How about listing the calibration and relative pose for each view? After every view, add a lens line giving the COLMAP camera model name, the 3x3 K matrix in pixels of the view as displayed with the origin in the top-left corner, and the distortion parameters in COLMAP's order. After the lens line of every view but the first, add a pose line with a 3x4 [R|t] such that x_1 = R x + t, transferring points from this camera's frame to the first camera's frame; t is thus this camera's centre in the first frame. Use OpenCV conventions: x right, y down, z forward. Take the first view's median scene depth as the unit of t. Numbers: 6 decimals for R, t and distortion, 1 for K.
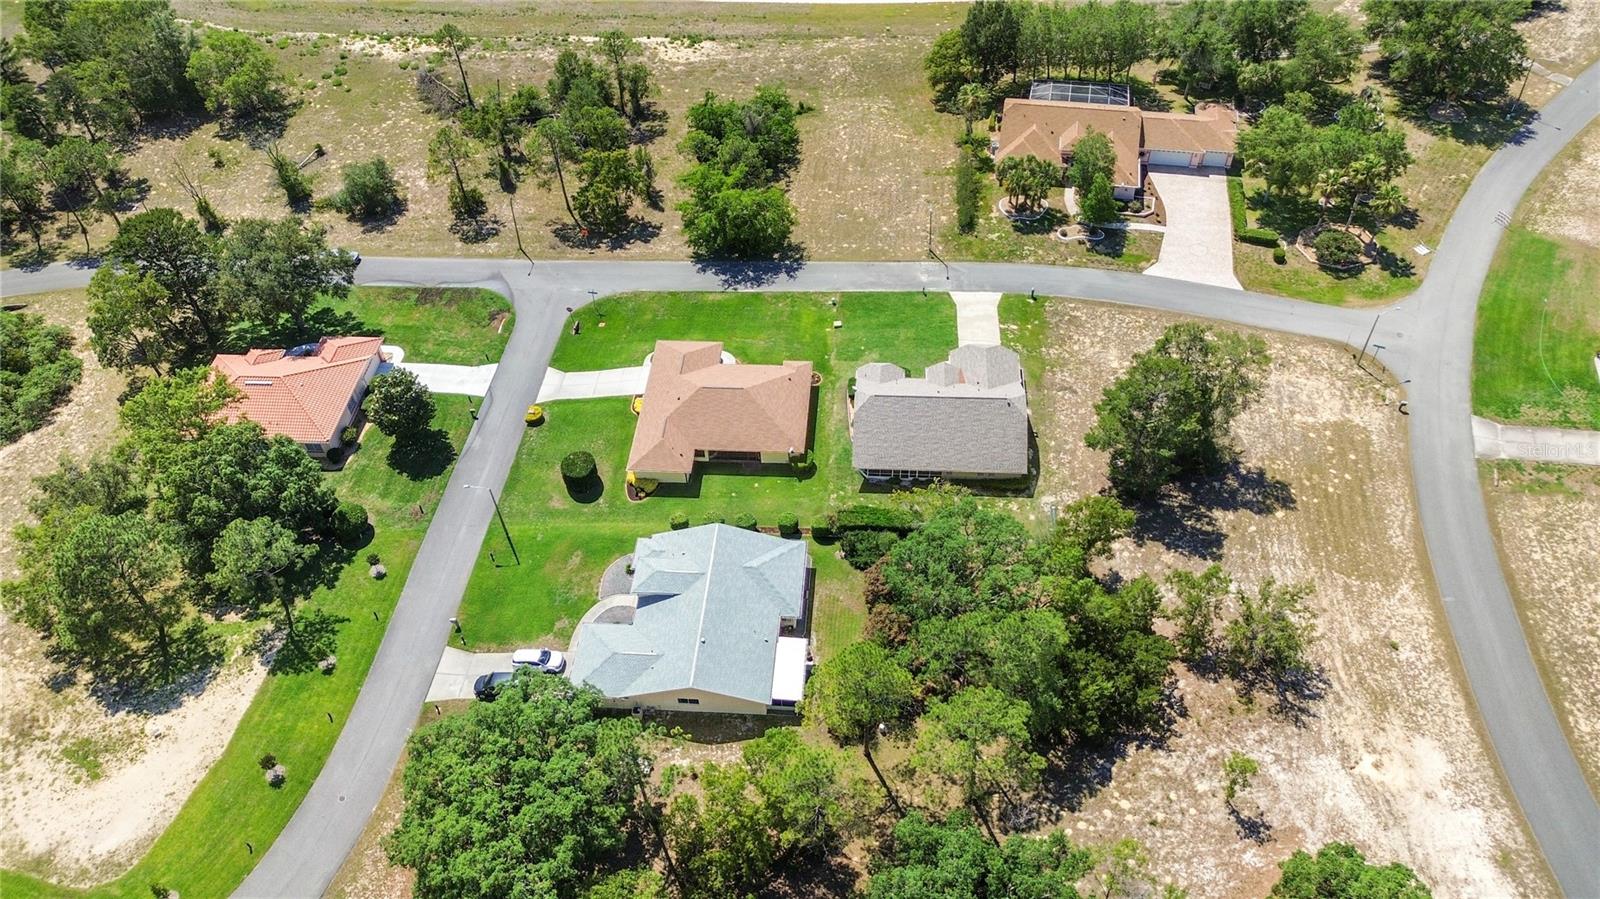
lens RADIAL K [[1118.5, 0, 800.0], [0, 1118.5, 449.5], [0, 0, 1]] dist [0.110282, -0.200523]
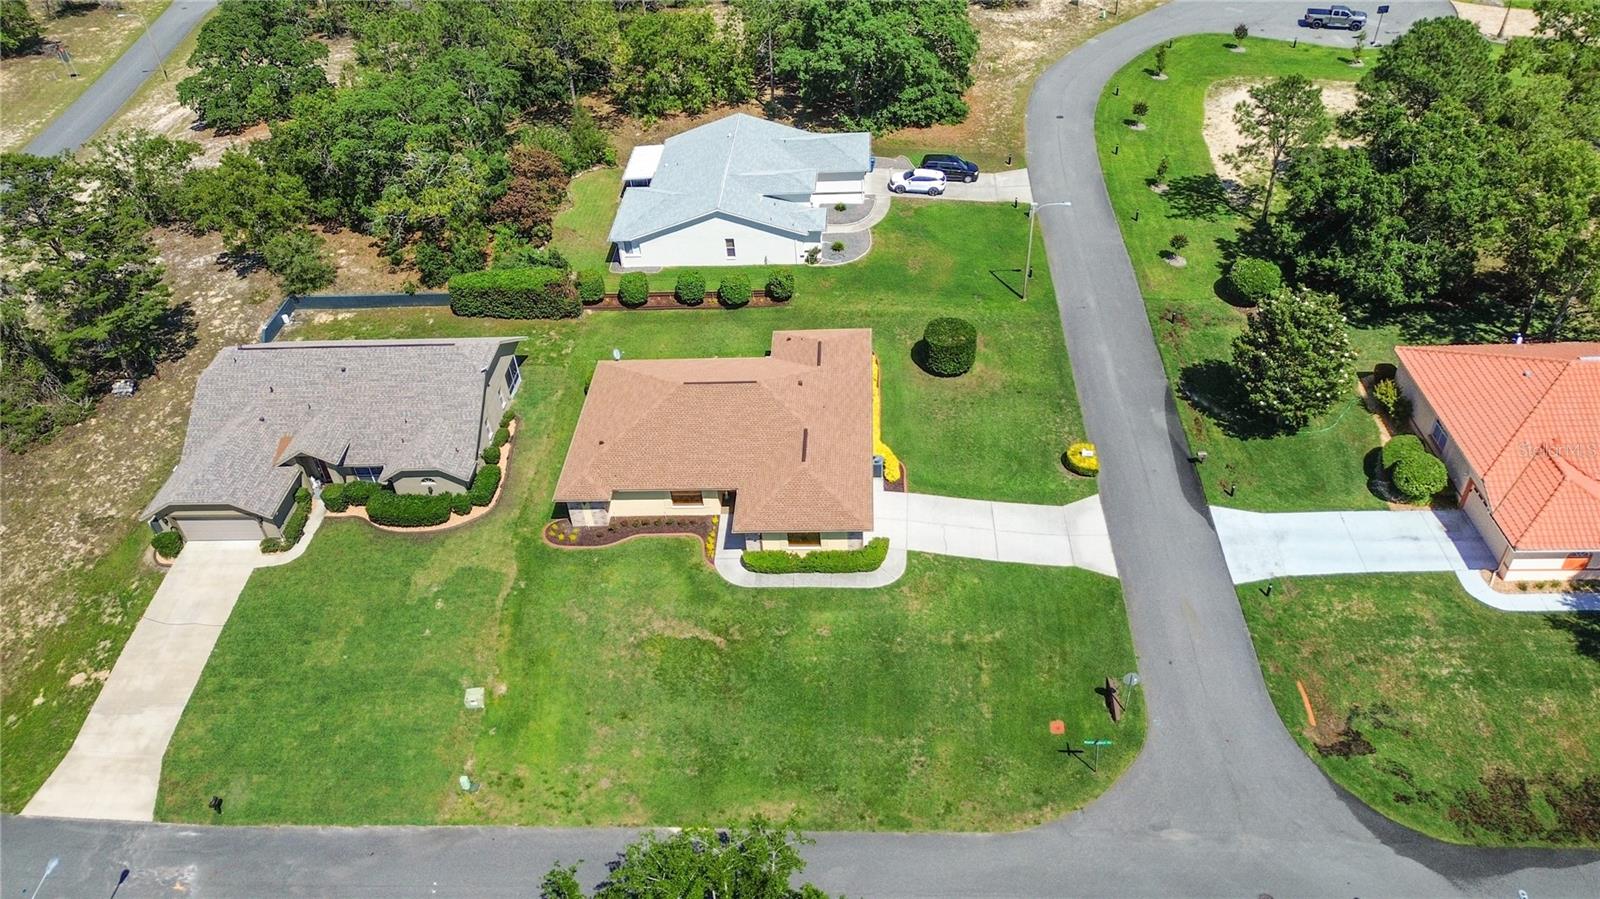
lens RADIAL K [[1125.5, 0, 804.8], [0, 1125.5, 449.2], [0, 0, 1]] dist [0.065908, -0.062474]
pose [[-0.995668, 0.087358, 0.031834, -0.119447], [0.038053, 0.070478, 0.996787, -0.576850], [0.084833, 0.993681, -0.073497, 1.017609]]
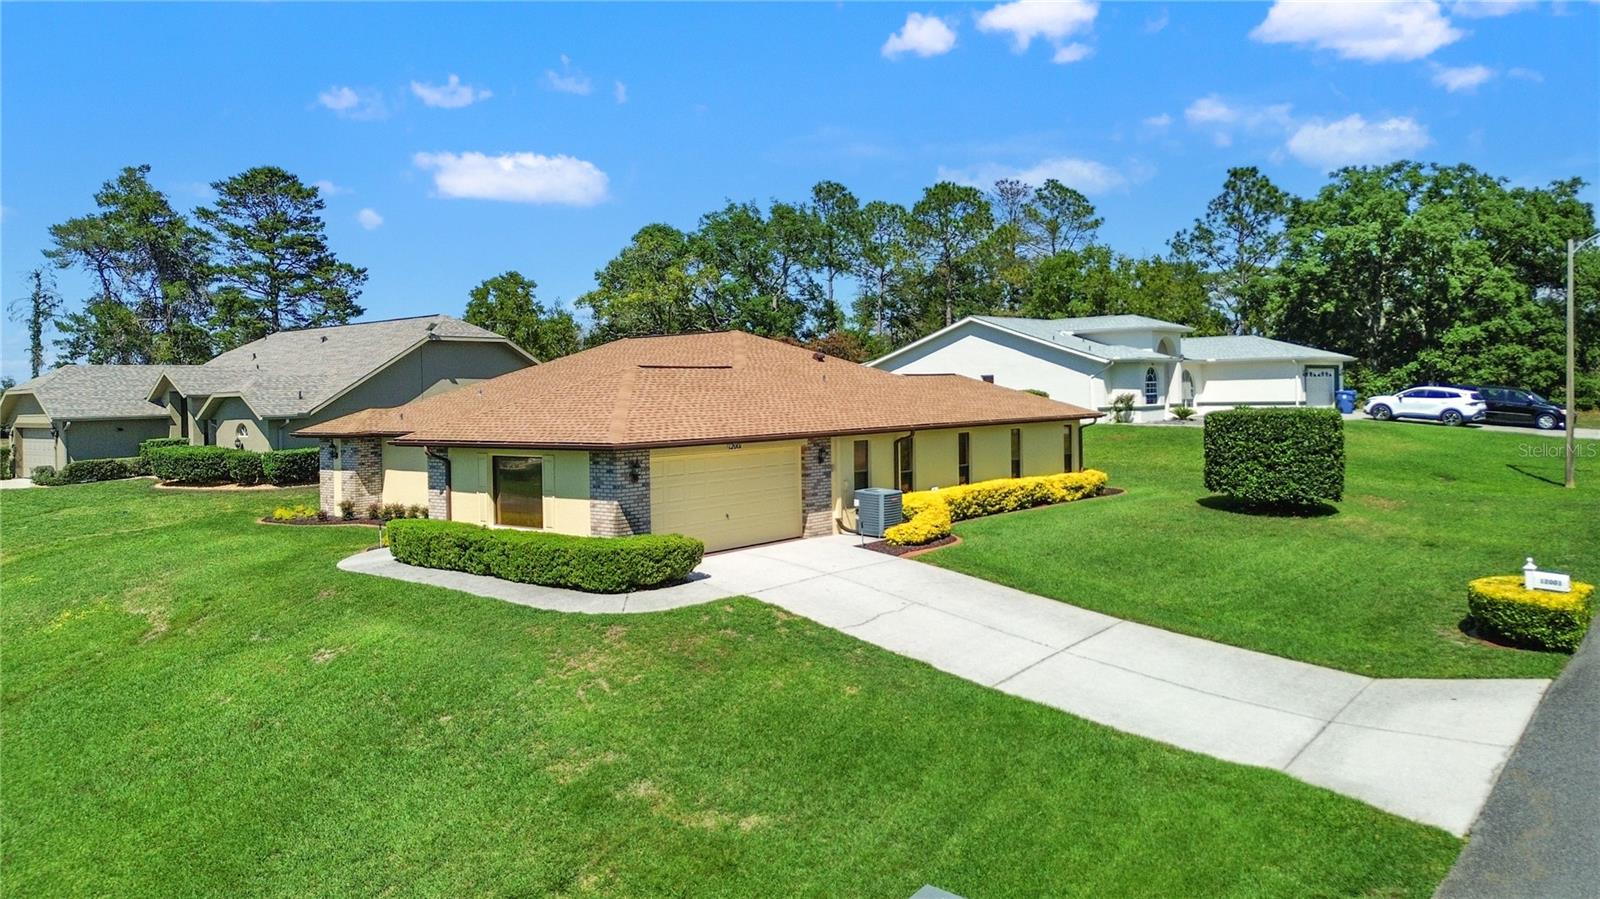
lens RADIAL K [[1144.2, 0, 804.7], [0, 1144.2, 387.2], [0, 0, 1]] dist [0.078255, -0.061407]
pose [[-0.806155, 0.050640, 0.589534, -0.250160], [0.465341, 0.669658, 0.578806, -0.187534], [-0.365476, 0.740941, -0.563413, 1.096661]]
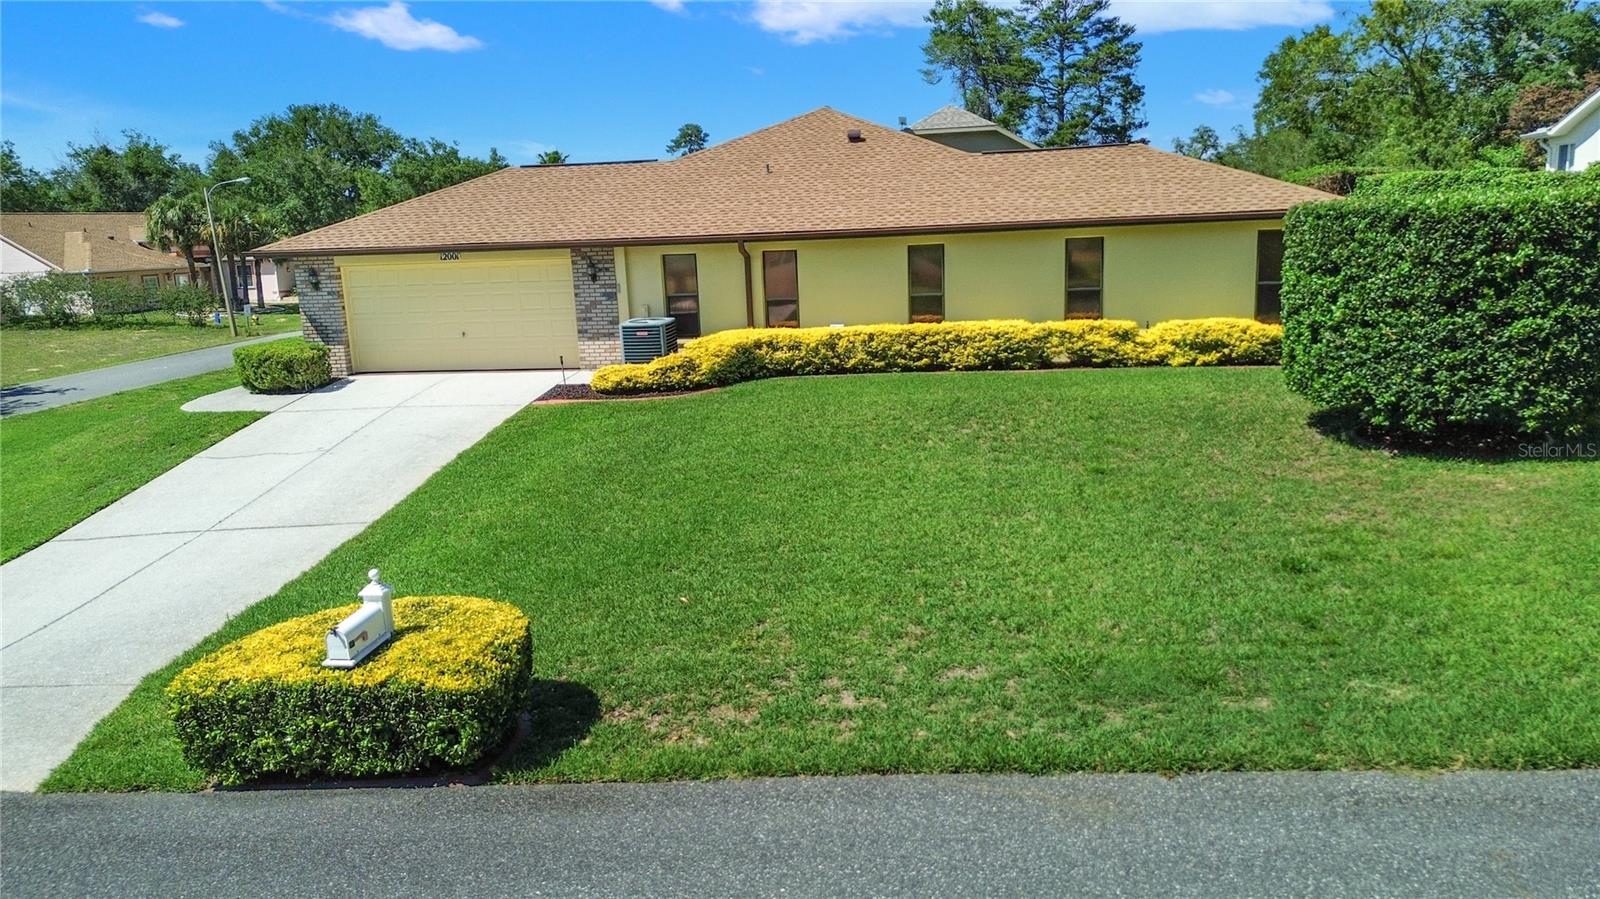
lens RADIAL K [[1125.5, 0, 804.8], [0, 1125.5, 449.2], [0, 0, 1]] dist [0.065908, -0.062474]
pose [[0.098969, -0.137719, 0.985514, -0.293581], [0.753119, 0.657683, 0.016276, -0.018530], [-0.650397, 0.740599, 0.168809, 0.957788]]
